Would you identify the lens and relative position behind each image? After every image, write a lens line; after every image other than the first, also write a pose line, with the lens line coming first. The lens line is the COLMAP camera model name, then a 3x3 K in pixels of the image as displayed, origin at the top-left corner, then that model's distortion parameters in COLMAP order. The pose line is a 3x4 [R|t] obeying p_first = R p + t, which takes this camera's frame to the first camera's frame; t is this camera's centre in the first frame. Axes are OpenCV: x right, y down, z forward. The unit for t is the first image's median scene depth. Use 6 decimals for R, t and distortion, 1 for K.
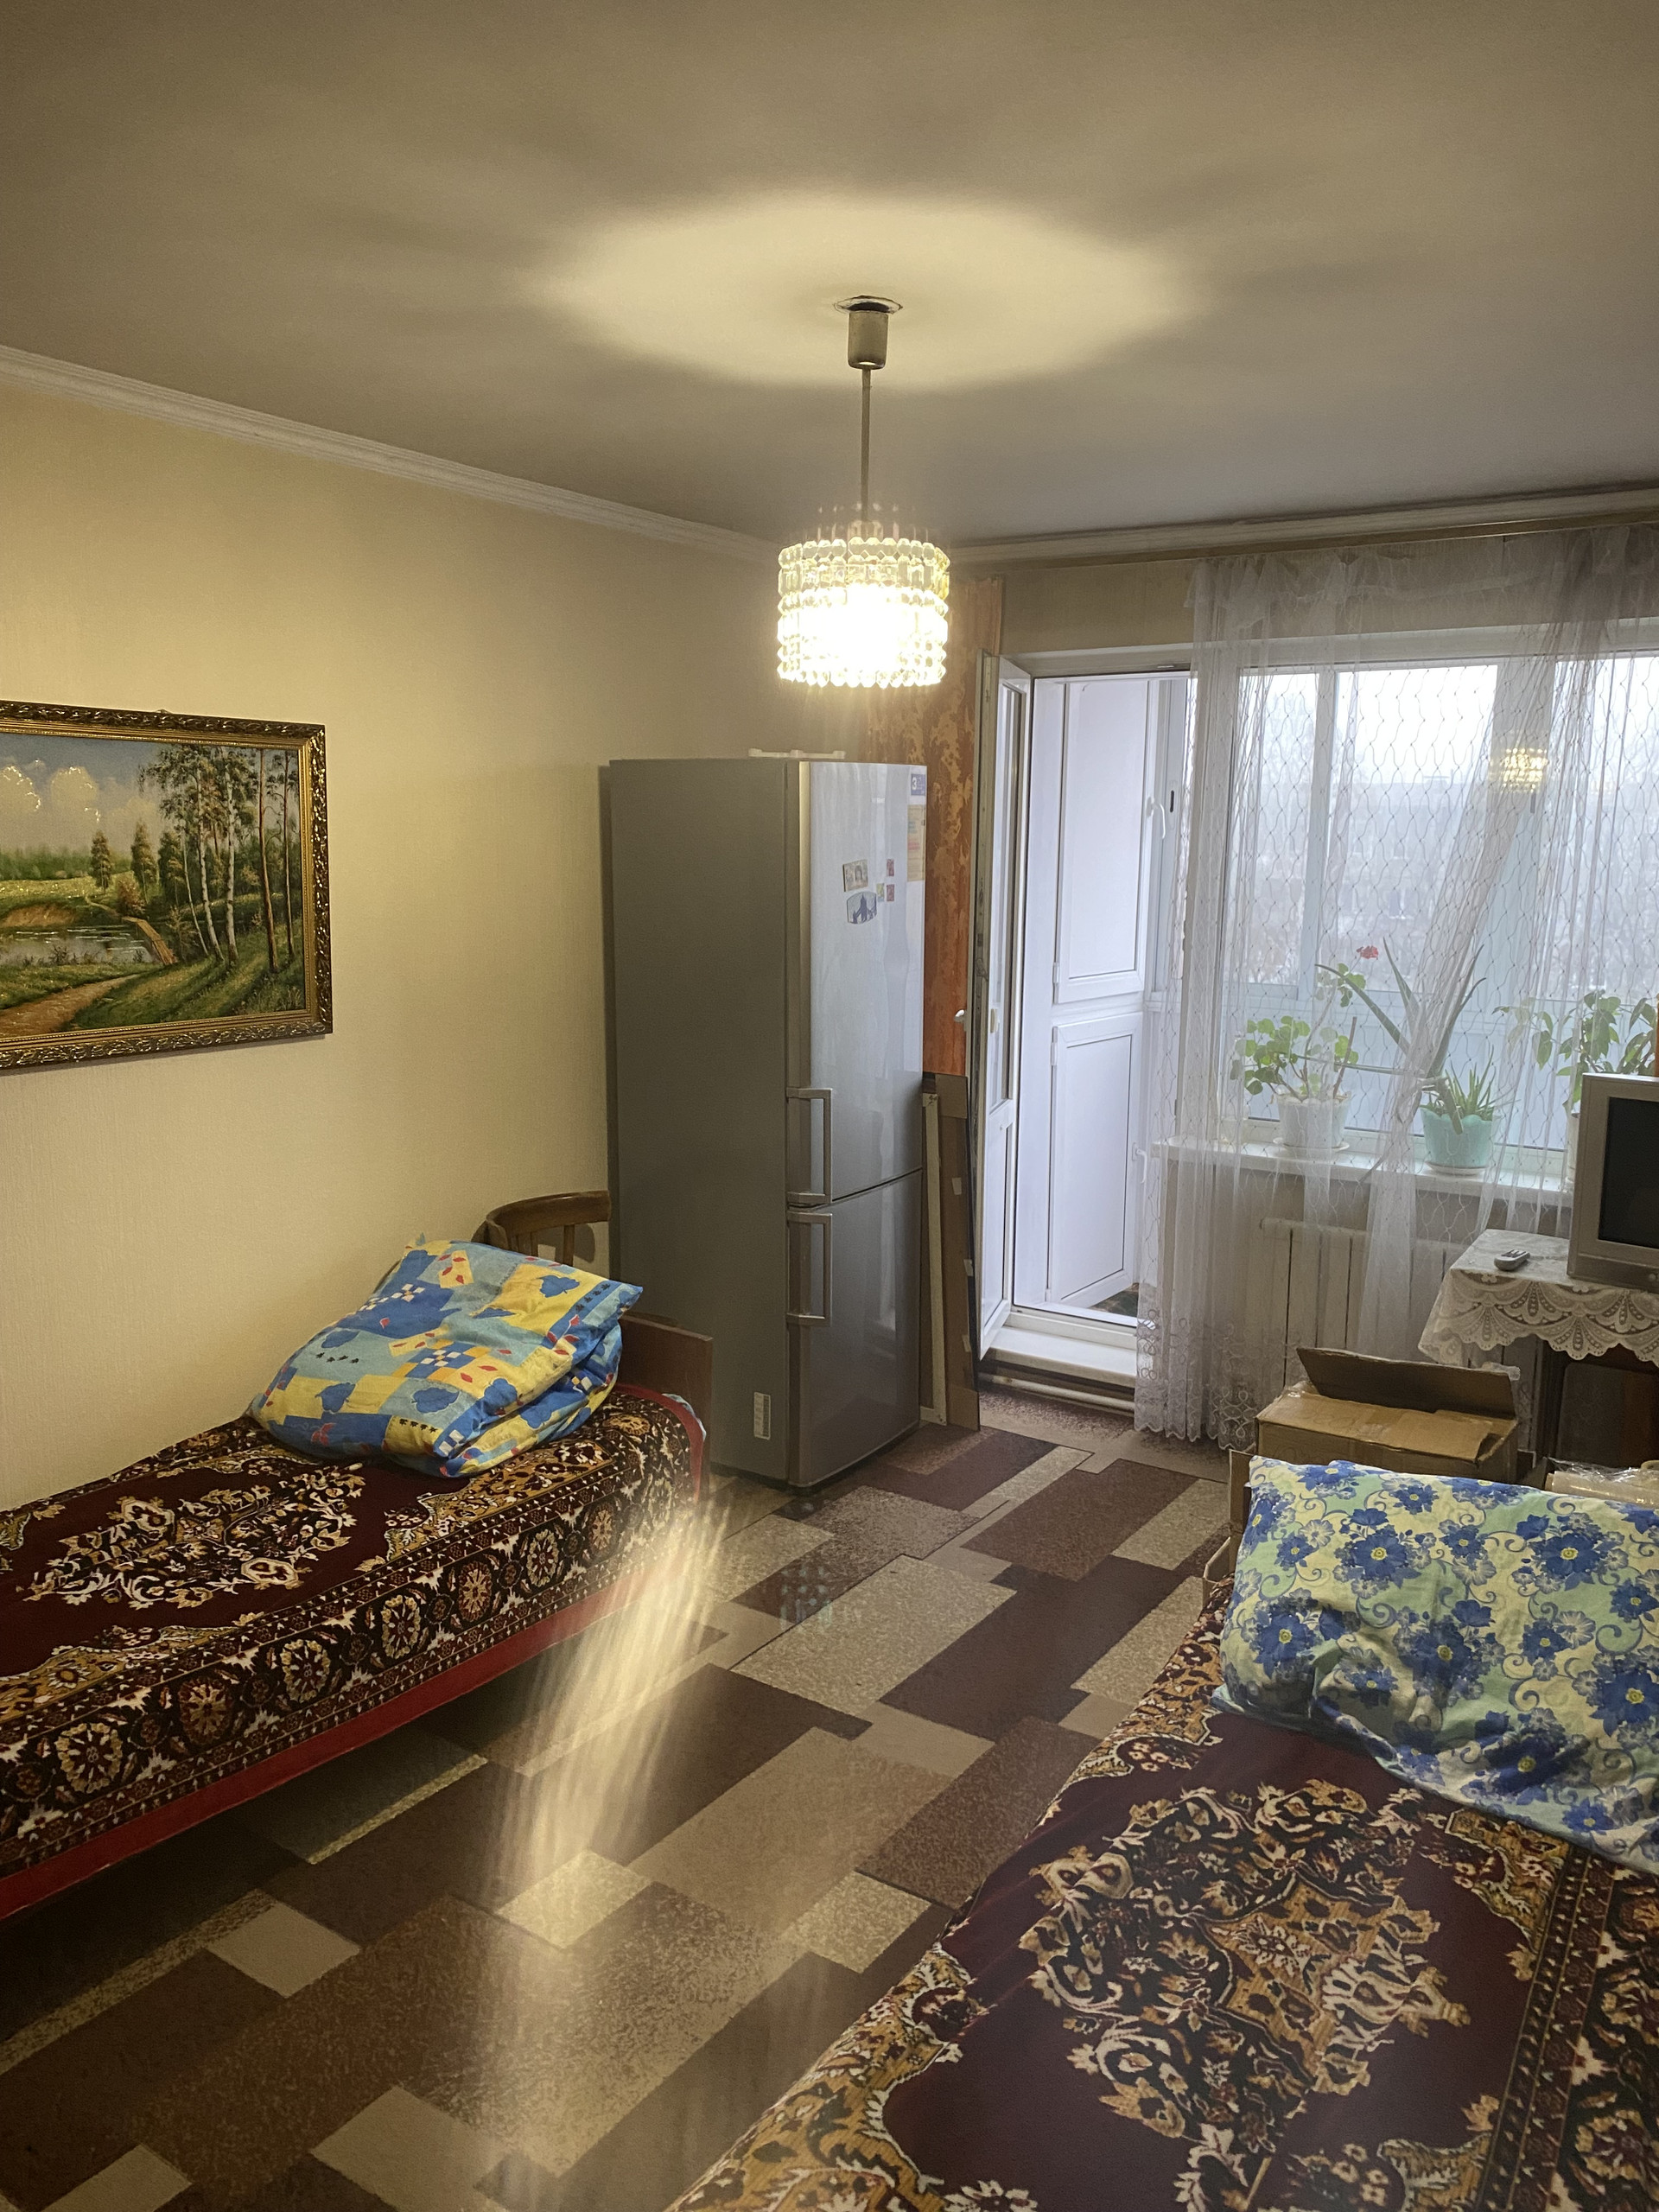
lens RADIAL K [[1685.1, 0, 833.4], [0, 1685.1, 1128.6], [0, 0, 1]] dist [0.040710, -0.044763]
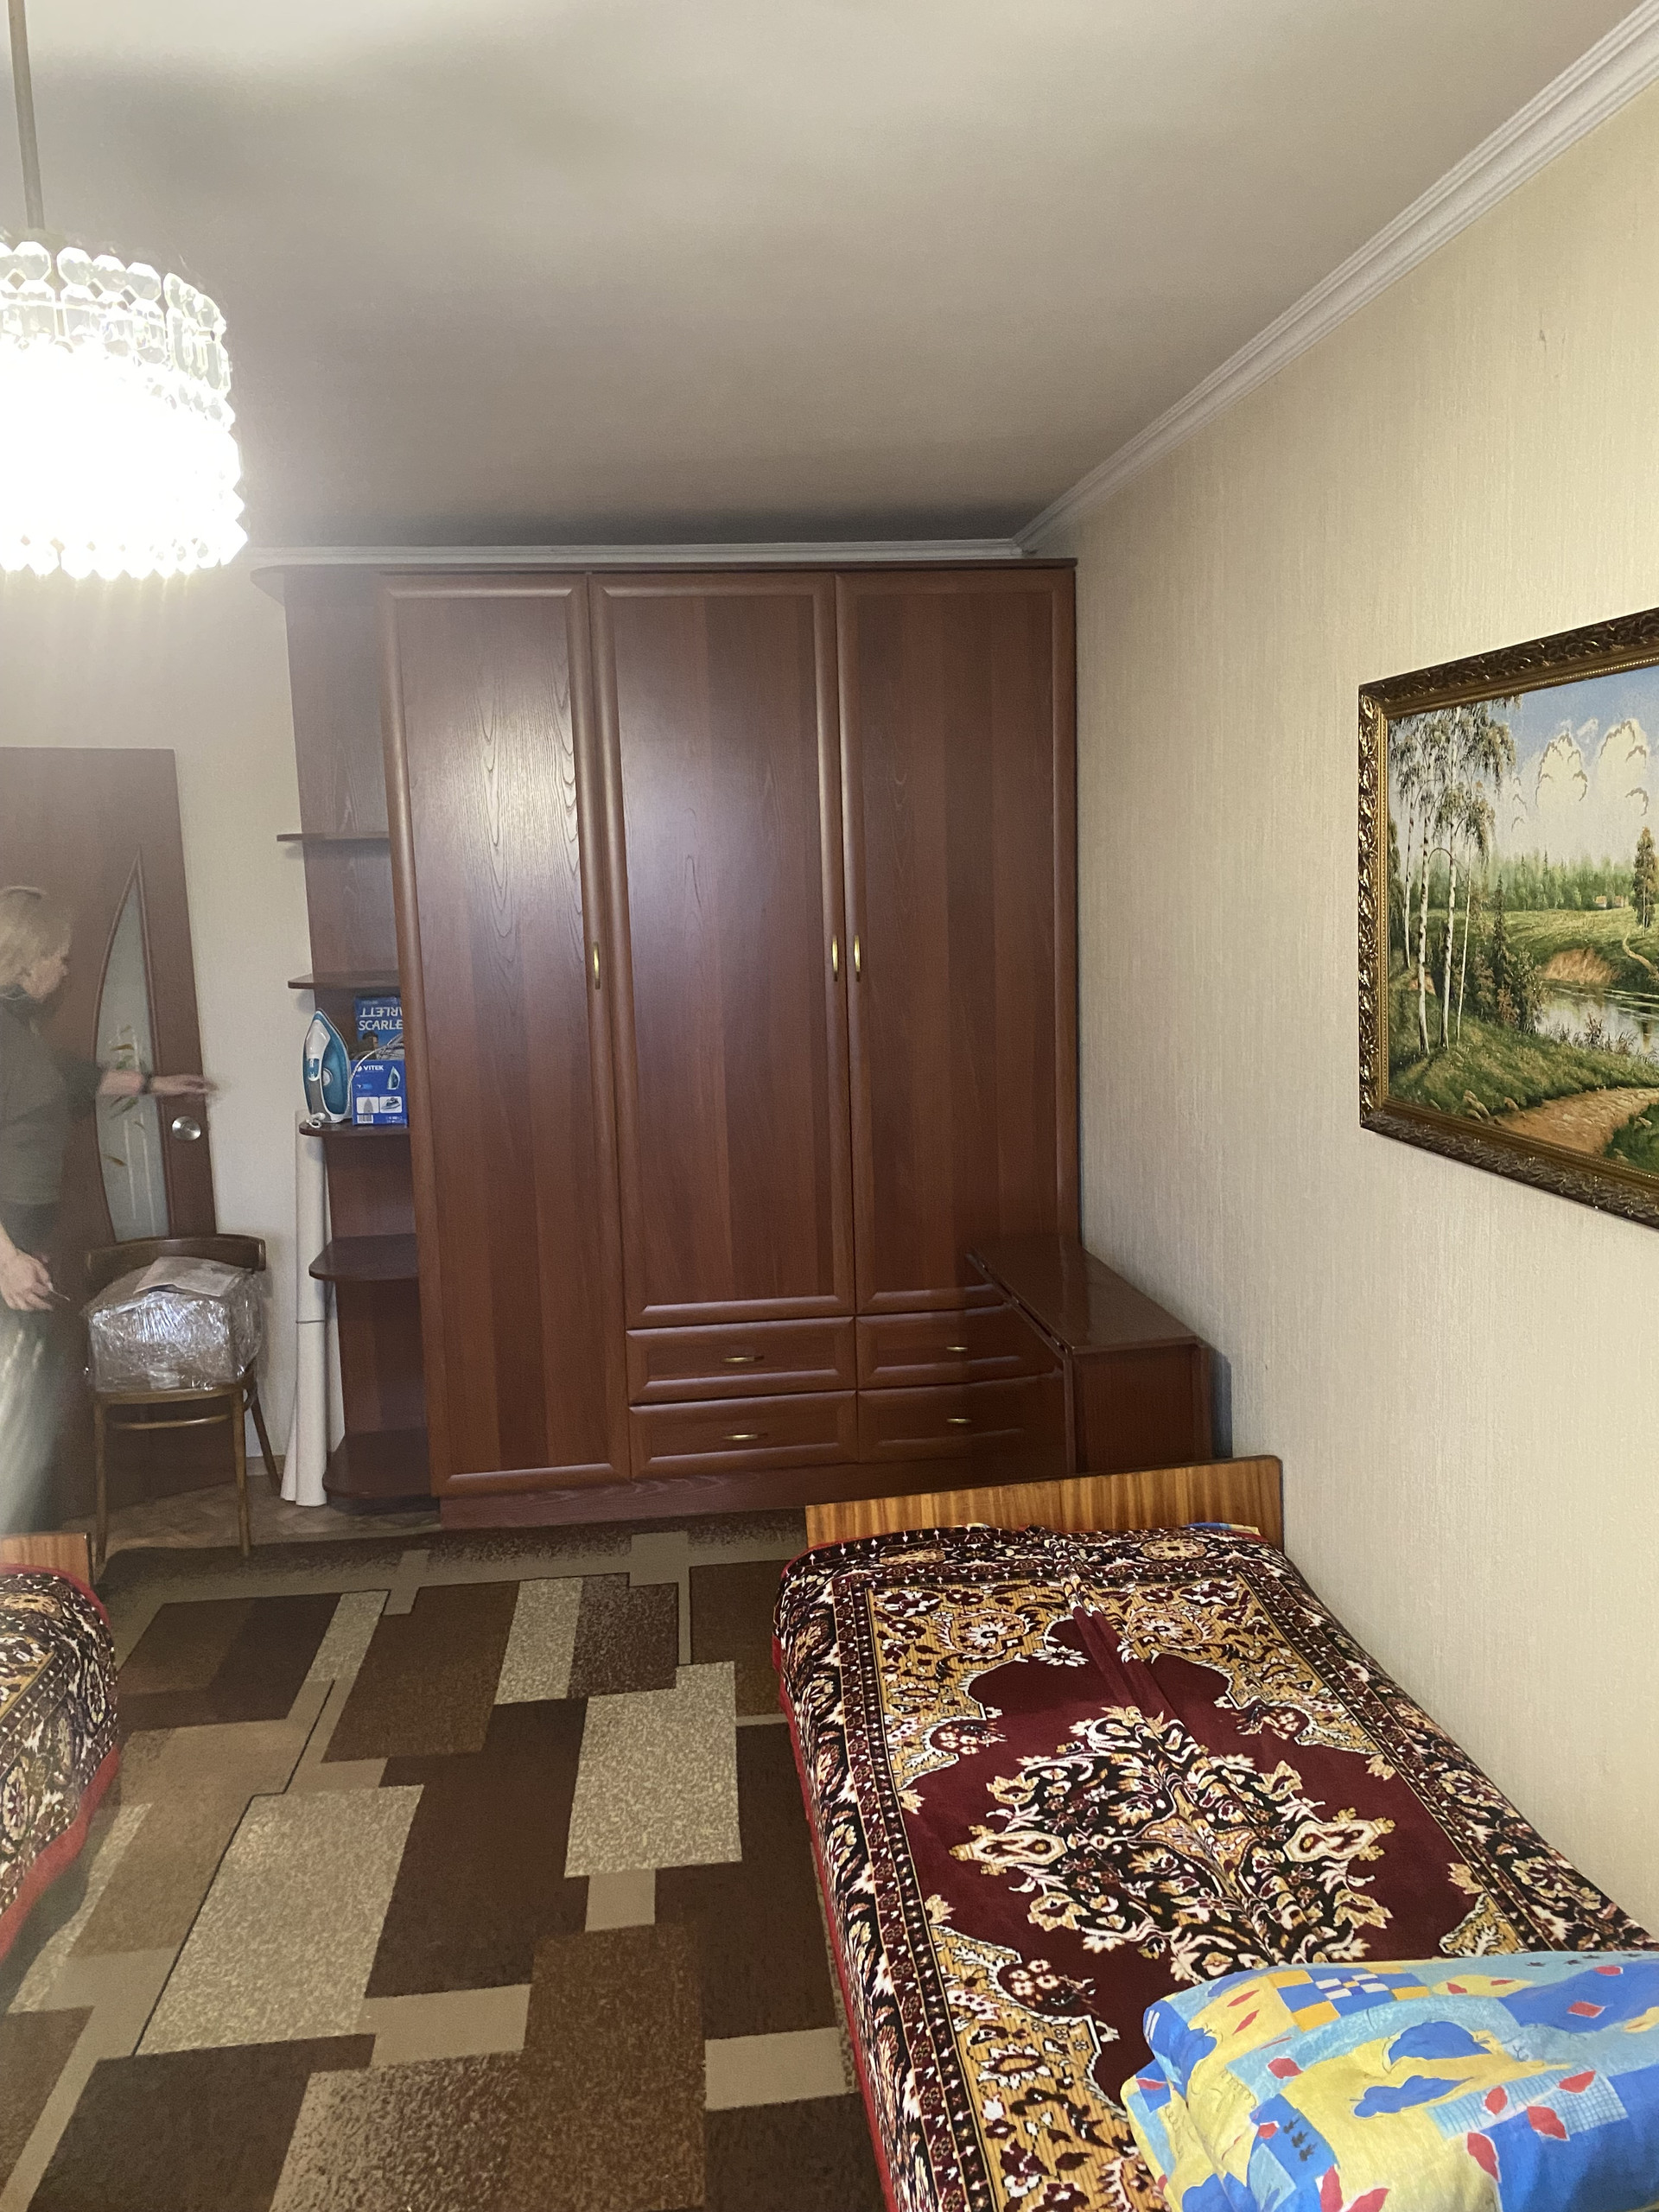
lens RADIAL K [[1685.1, 0, 836.4], [0, 1685.1, 1104.9], [0, 0, 1]] dist [0.040710, -0.044763]
pose [[-0.765150, 0.099811, -0.636068, 0.110574], [-0.084897, 0.963645, 0.253339, -0.154617], [0.638230, 0.247843, -0.728860, 0.944112]]
